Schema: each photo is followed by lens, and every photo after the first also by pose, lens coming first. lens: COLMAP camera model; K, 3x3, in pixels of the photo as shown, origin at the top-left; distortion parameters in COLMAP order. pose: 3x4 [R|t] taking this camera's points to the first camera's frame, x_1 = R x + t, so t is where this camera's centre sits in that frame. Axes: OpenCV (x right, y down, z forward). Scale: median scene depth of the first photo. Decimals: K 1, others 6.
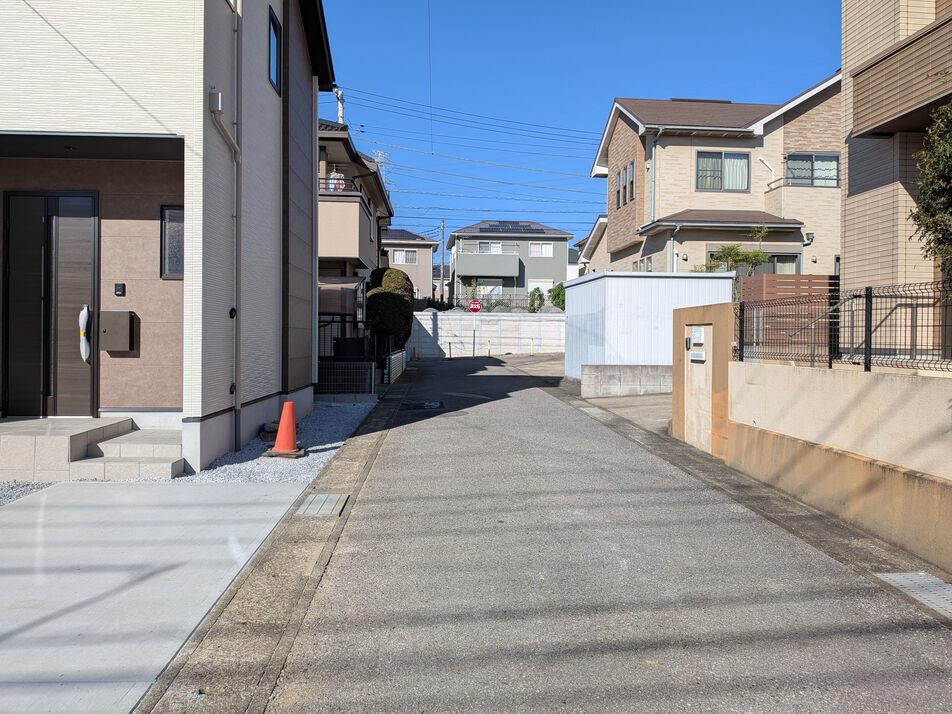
lens RADIAL K [[682.0, 0, 466.3], [0, 682.0, 336.5], [0, 0, 1]] dist [0.087083, -0.140163]
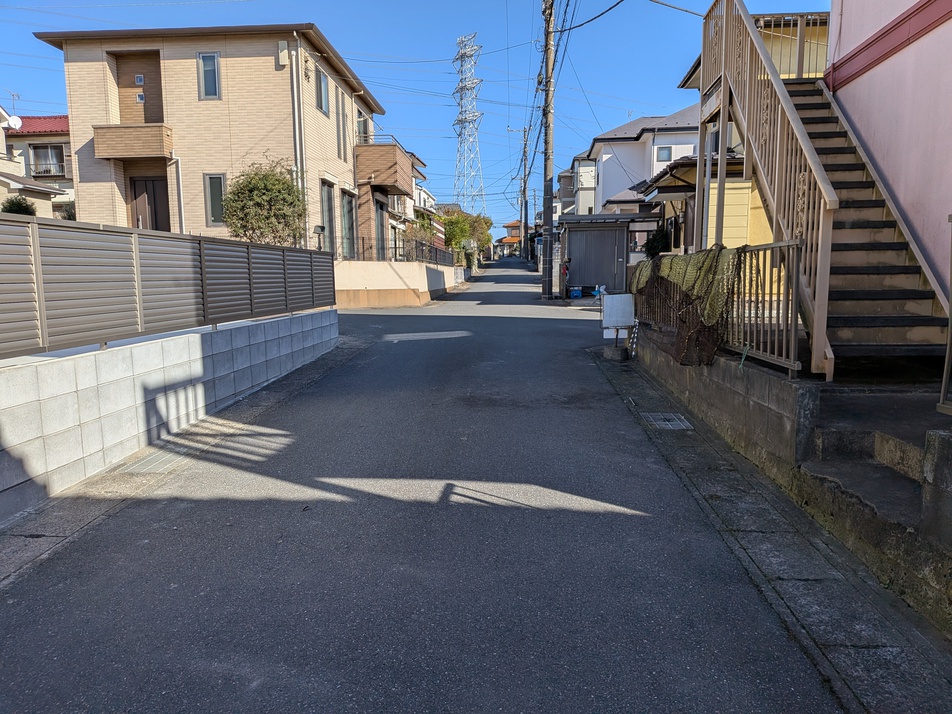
lens RADIAL K [[682.8, 0, 476.0], [0, 682.8, 357.0], [0, 0, 1]] dist [0.097231, -0.138511]
pose [[0.155252, -0.125812, 0.979831, -1.708941], [0.006769, 0.991969, 0.126299, 0.065420], [-0.987852, -0.012976, 0.154856, -0.578448]]
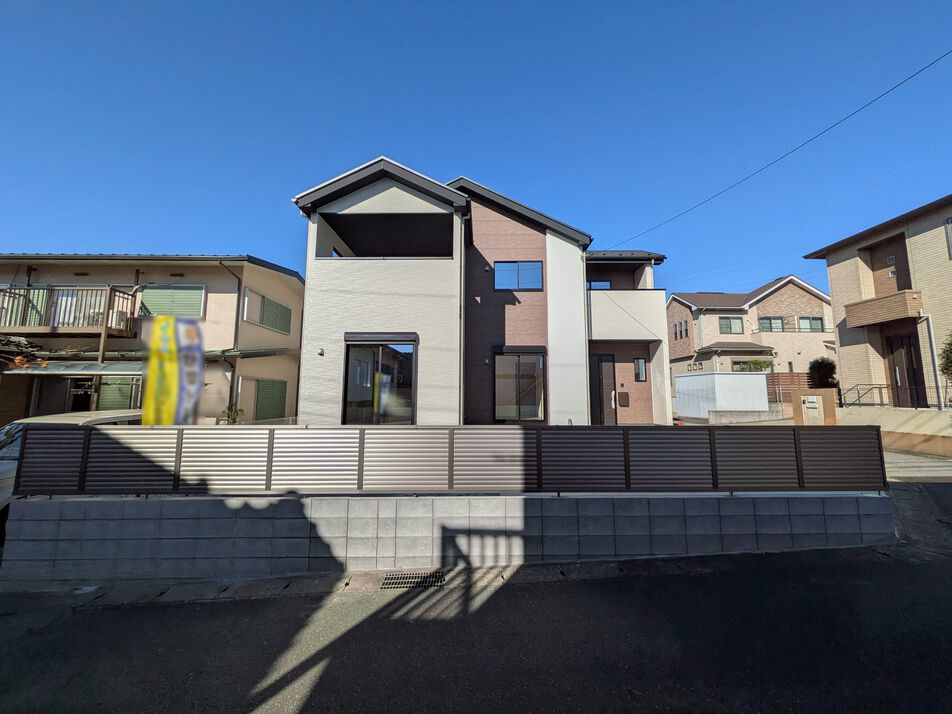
lens RADIAL K [[376.2, 0, 477.4], [0, 376.2, 353.4], [0, 0, 1]] dist [-0.000734, 0.000291]
pose [[0.997853, -0.011944, -0.064401, -1.042501], [0.004407, 0.993248, -0.115930, -0.016450], [0.065351, 0.115397, 0.991167, -0.748584]]
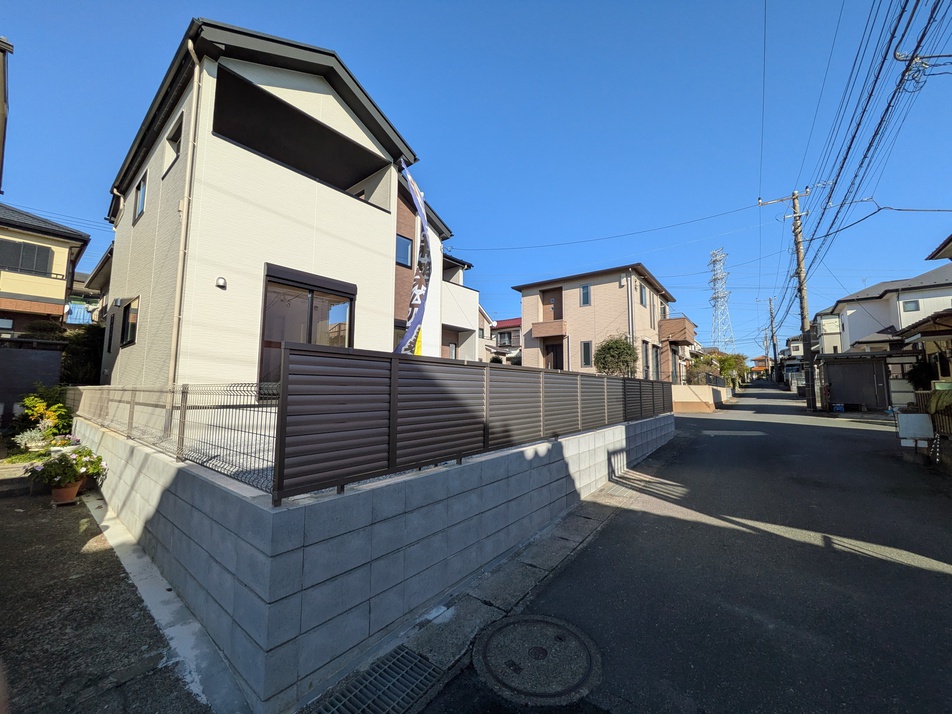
lens RADIAL K [[376.2, 0, 477.4], [0, 376.2, 353.4], [0, 0, 1]] dist [-0.000734, 0.000291]
pose [[0.674918, 0.068580, 0.734699, -1.840015], [-0.003407, 0.995951, -0.089836, 0.051229], [-0.737885, 0.058129, 0.672418, -0.486369]]
